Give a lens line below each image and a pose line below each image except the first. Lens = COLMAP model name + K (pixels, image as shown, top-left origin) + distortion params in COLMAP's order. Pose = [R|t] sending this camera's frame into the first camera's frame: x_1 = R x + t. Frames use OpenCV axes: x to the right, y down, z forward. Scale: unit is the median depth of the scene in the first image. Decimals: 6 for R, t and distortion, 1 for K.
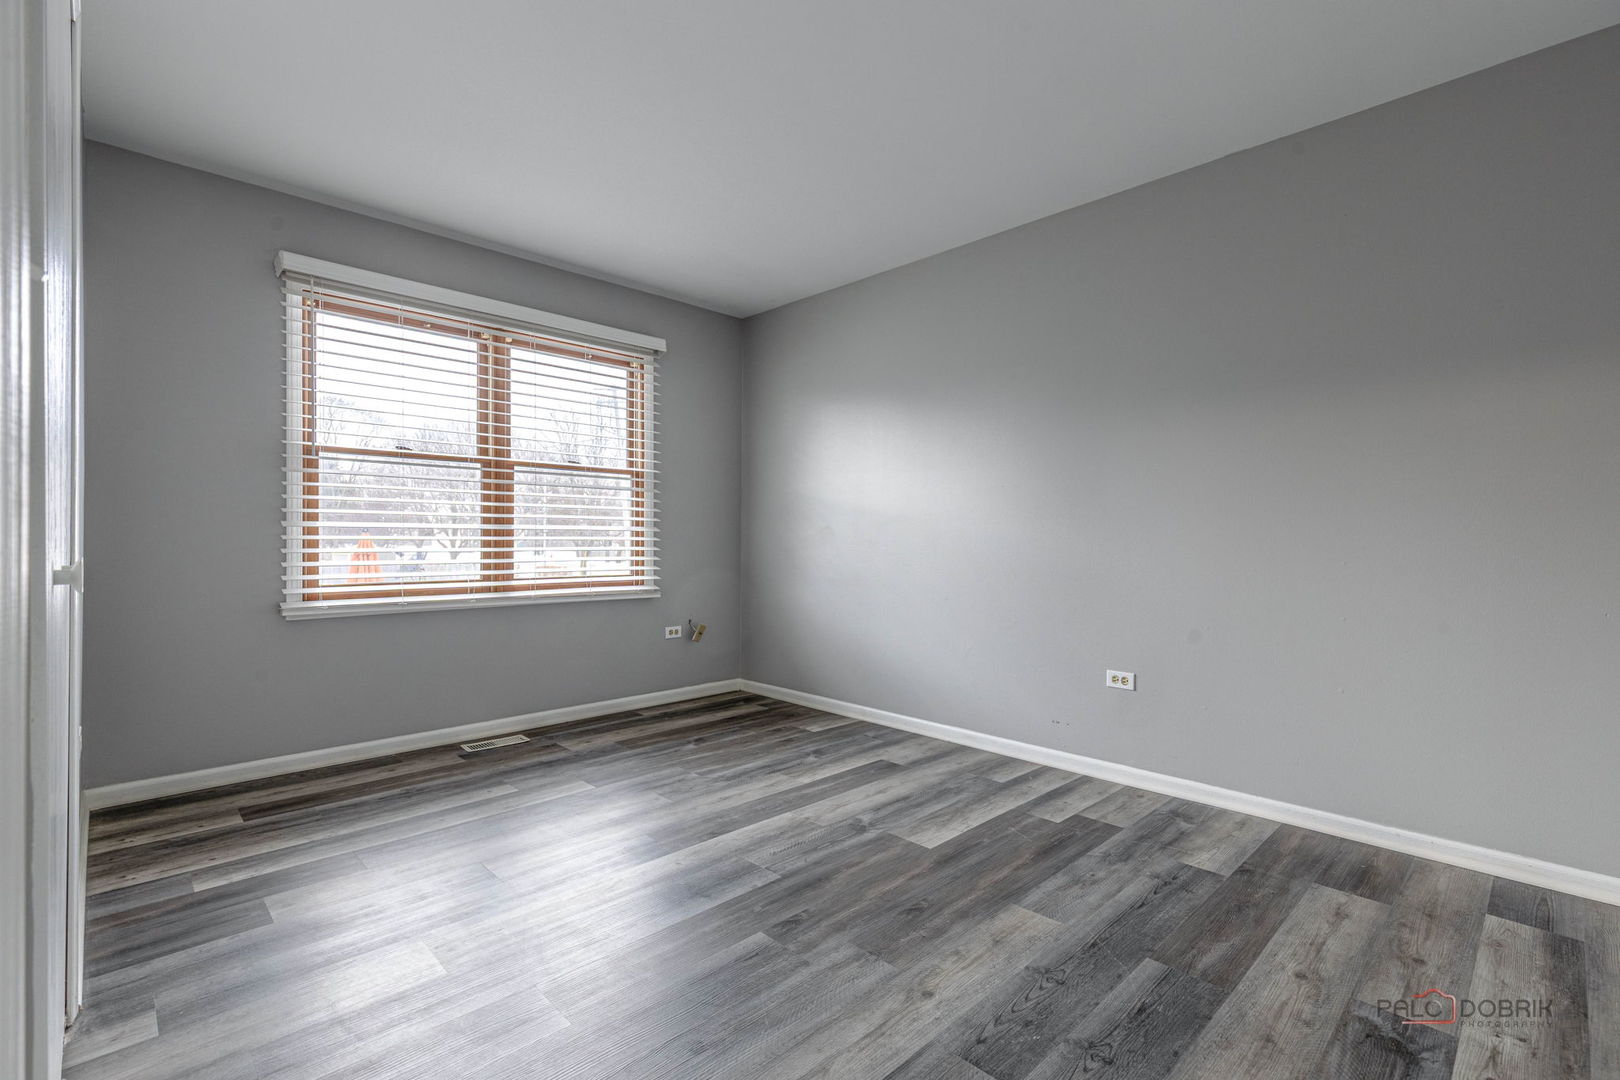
lens RADIAL K [[729.9, 0, 810.0], [0, 729.9, 540.0], [0, 0, 1]] dist [0.009428, -0.000590]
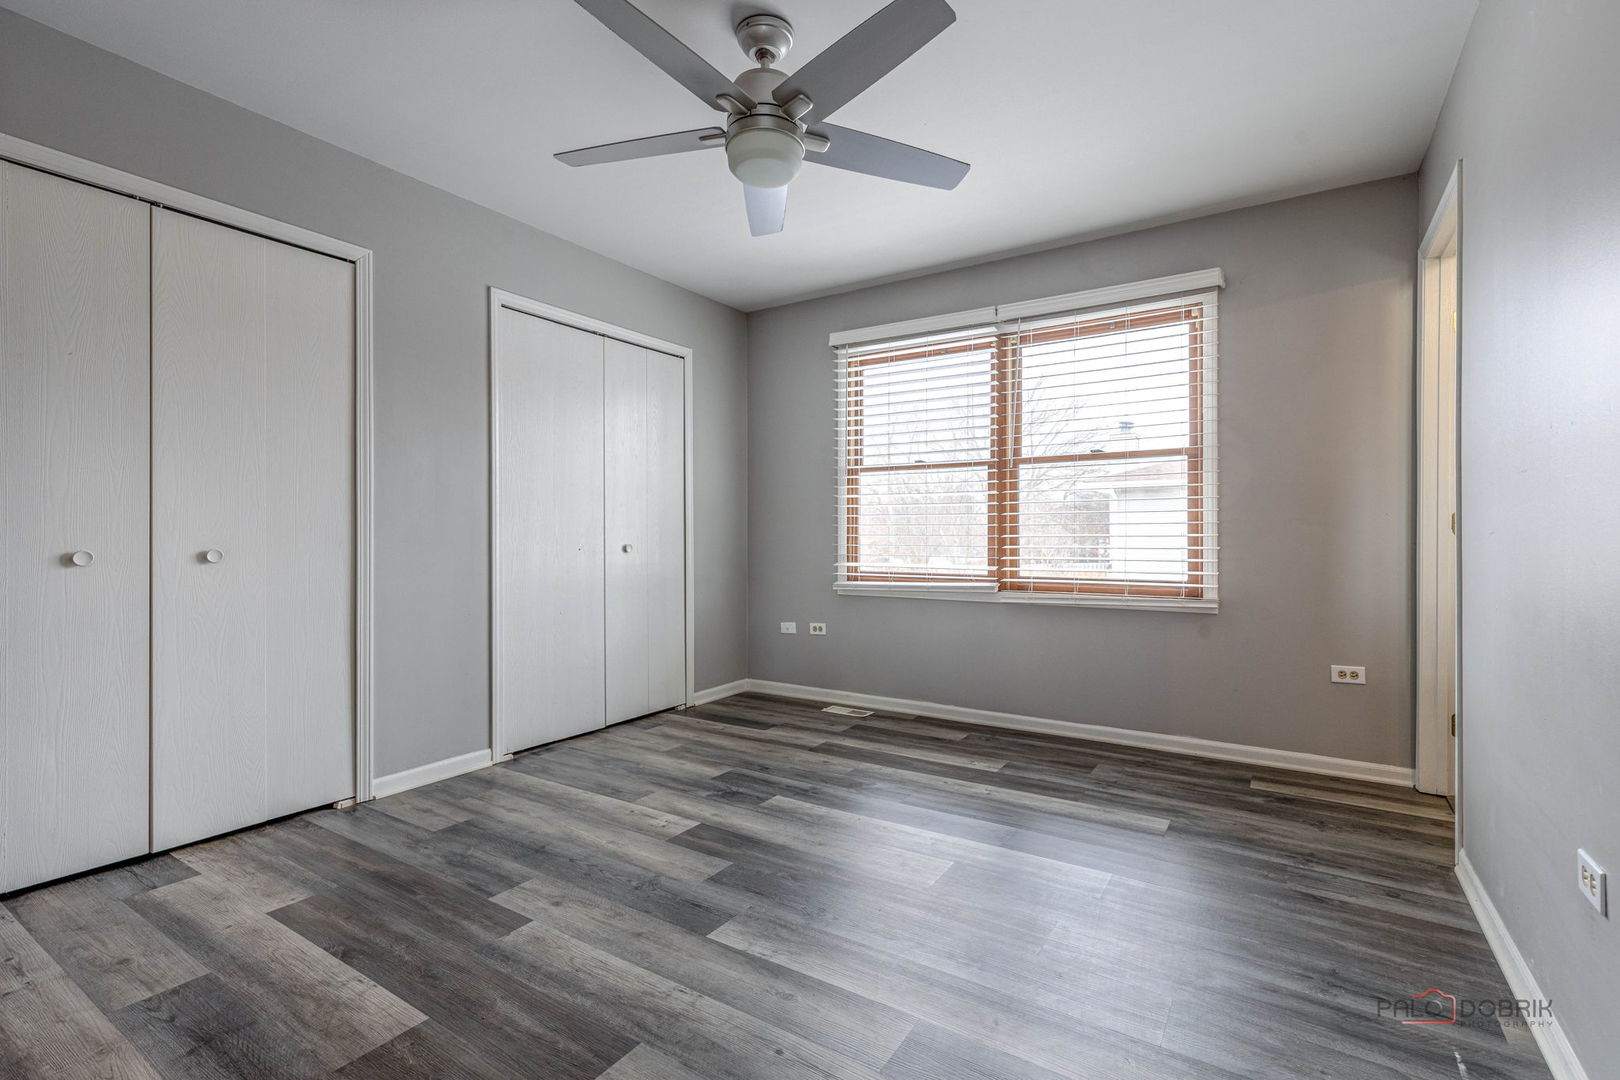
lens RADIAL K [[729.9, 0, 810.0], [0, 729.9, 540.0], [0, 0, 1]] dist [0.009428, -0.000590]
pose [[0.226795, 0.000265, -0.973943, 0.542922], [0.001799, 0.999998, 0.000691, 0.003664], [0.973941, -0.001909, 0.226794, 0.522963]]
